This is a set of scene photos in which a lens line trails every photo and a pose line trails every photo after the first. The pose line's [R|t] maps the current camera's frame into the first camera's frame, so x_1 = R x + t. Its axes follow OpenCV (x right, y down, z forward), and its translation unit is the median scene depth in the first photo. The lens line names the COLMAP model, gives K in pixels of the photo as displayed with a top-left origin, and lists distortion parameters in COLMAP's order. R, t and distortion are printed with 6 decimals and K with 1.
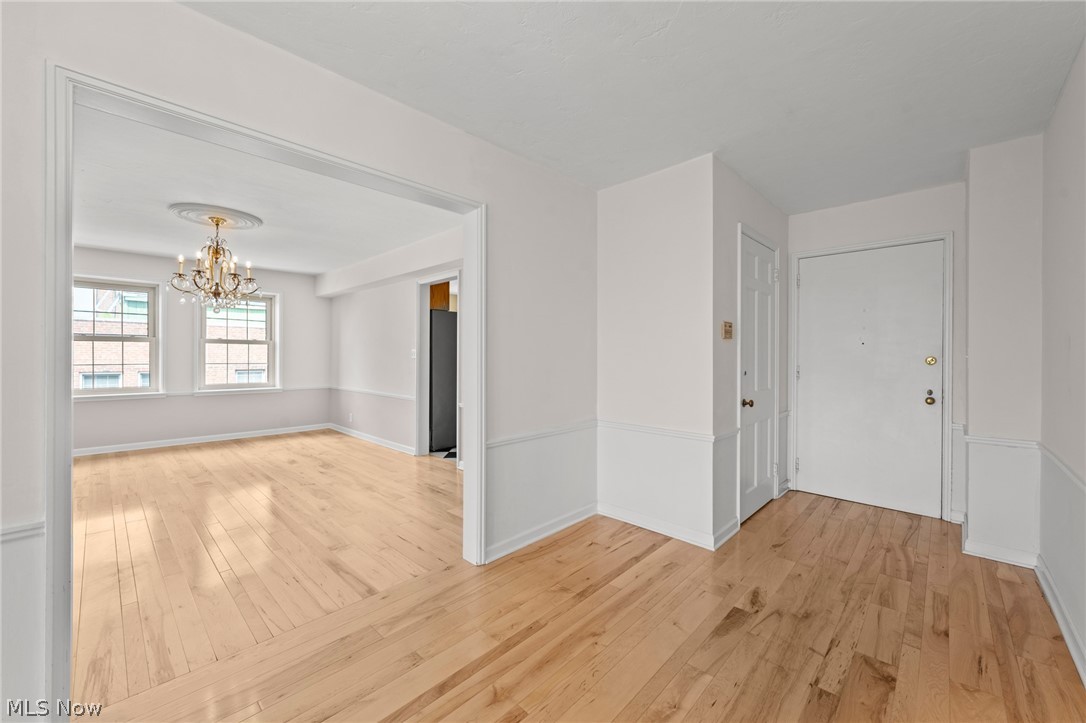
lens RADIAL K [[426.7, 0, 542.3], [0, 426.7, 354.6], [0, 0, 1]] dist [-0.001953, 0.000151]
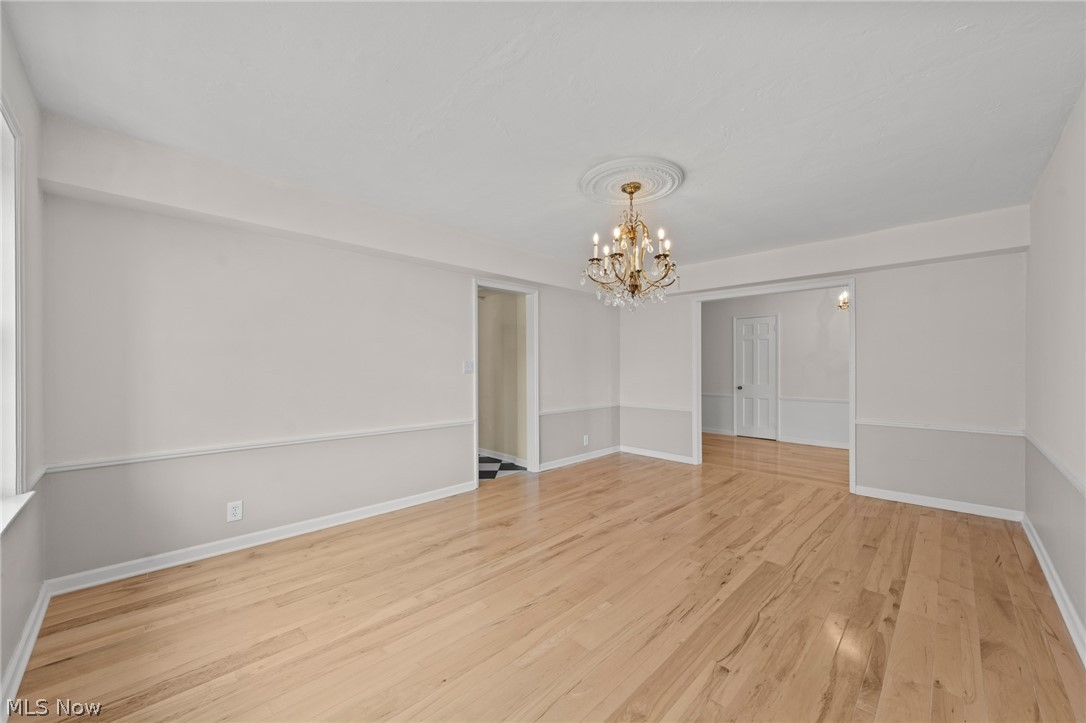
lens RADIAL K [[426.7, 0, 540.4], [0, 426.7, 371.5], [0, 0, 1]] dist [-0.001953, 0.000151]
pose [[0.002169, -0.011593, 0.999930, -1.405108], [-0.003805, 0.999925, 0.011601, -0.003277], [-0.999990, -0.003830, 0.002124, 1.087306]]
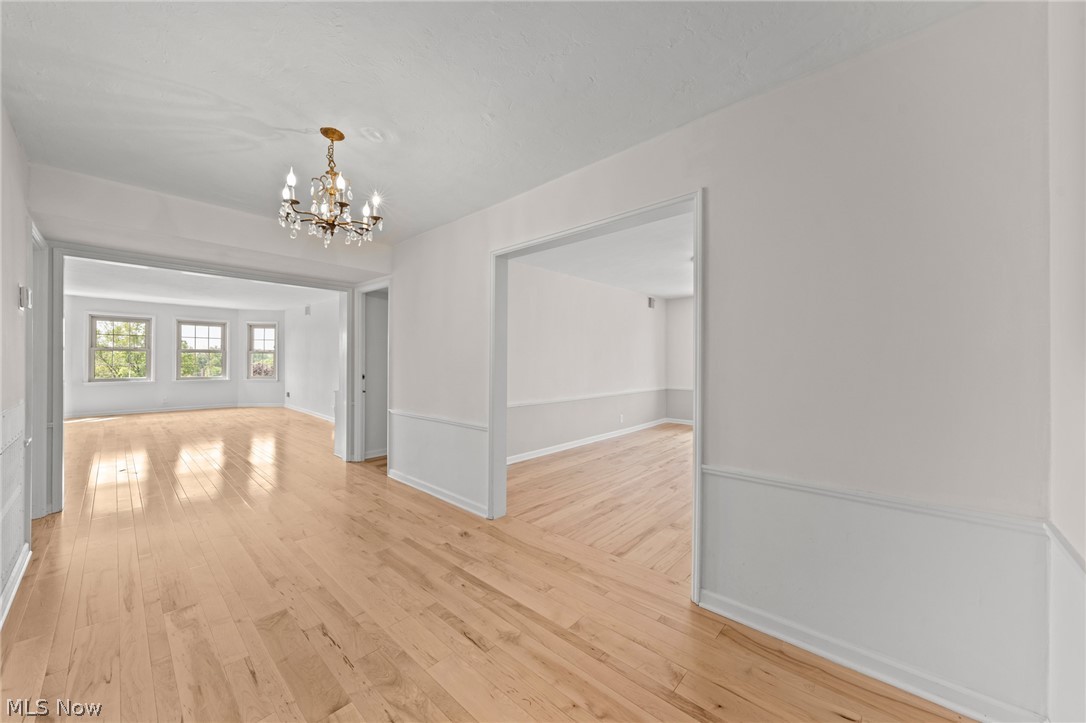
lens RADIAL K [[386.7, 0, 542.2], [0, 386.7, 361.3], [0, 0, 1]] dist [0.009074, -0.000084]
pose [[0.032549, -0.003426, -0.999464, 0.384855], [0.003629, 0.999988, -0.003310, -0.002477], [0.999464, -0.003519, 0.032561, 0.390054]]
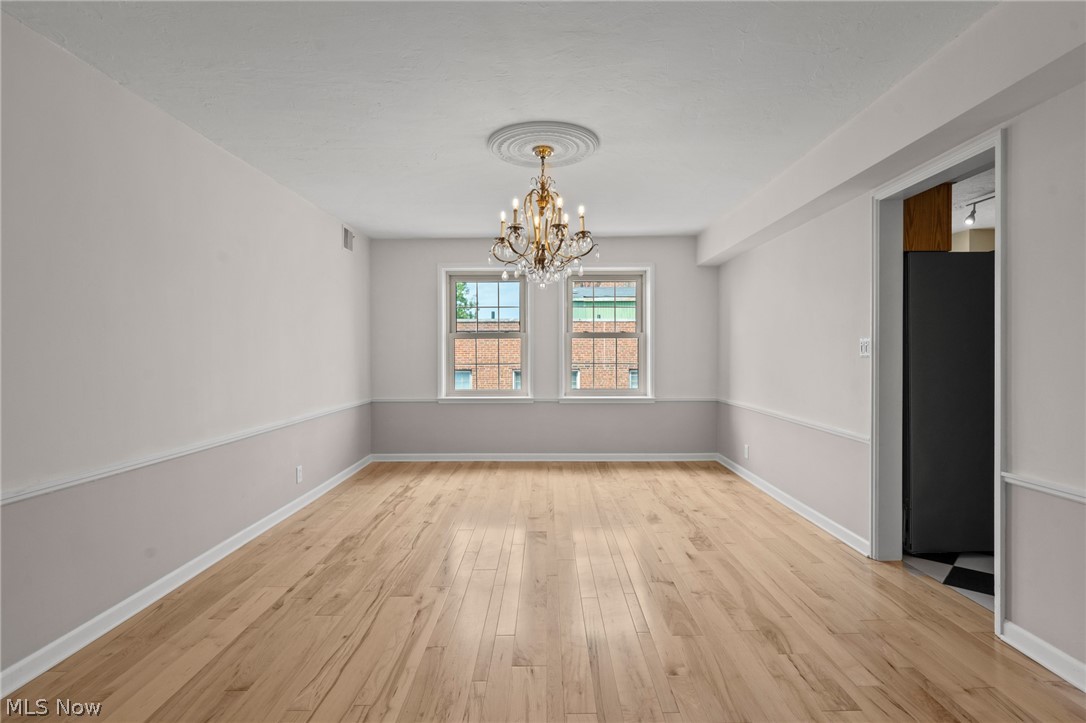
lens RADIAL K [[530.3, 0, 547.5], [0, 530.3, 359.1], [0, 0, 1]] dist [-0.004193, -0.001544]
pose [[0.698474, 0.002269, -0.715632, -0.153623], [0.009130, 0.999885, 0.012081, 0.001531], [0.715577, -0.014972, 0.698373, 0.401198]]
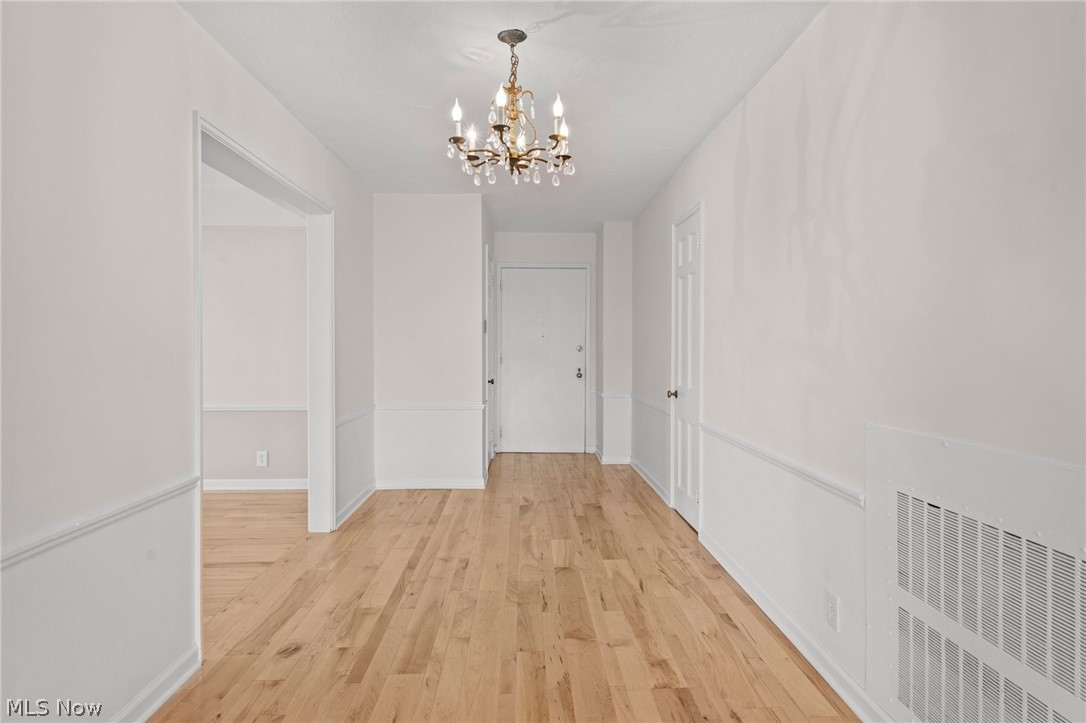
lens RADIAL K [[627.1, 0, 535.1], [0, 627.1, 356.4], [0, 0, 1]] dist [-0.002706, -0.000198]
pose [[0.703559, -0.013860, 0.710501, -0.555505], [-0.000257, 0.999805, 0.019758, -0.001306], [-0.710637, -0.014083, 0.703418, -0.319097]]
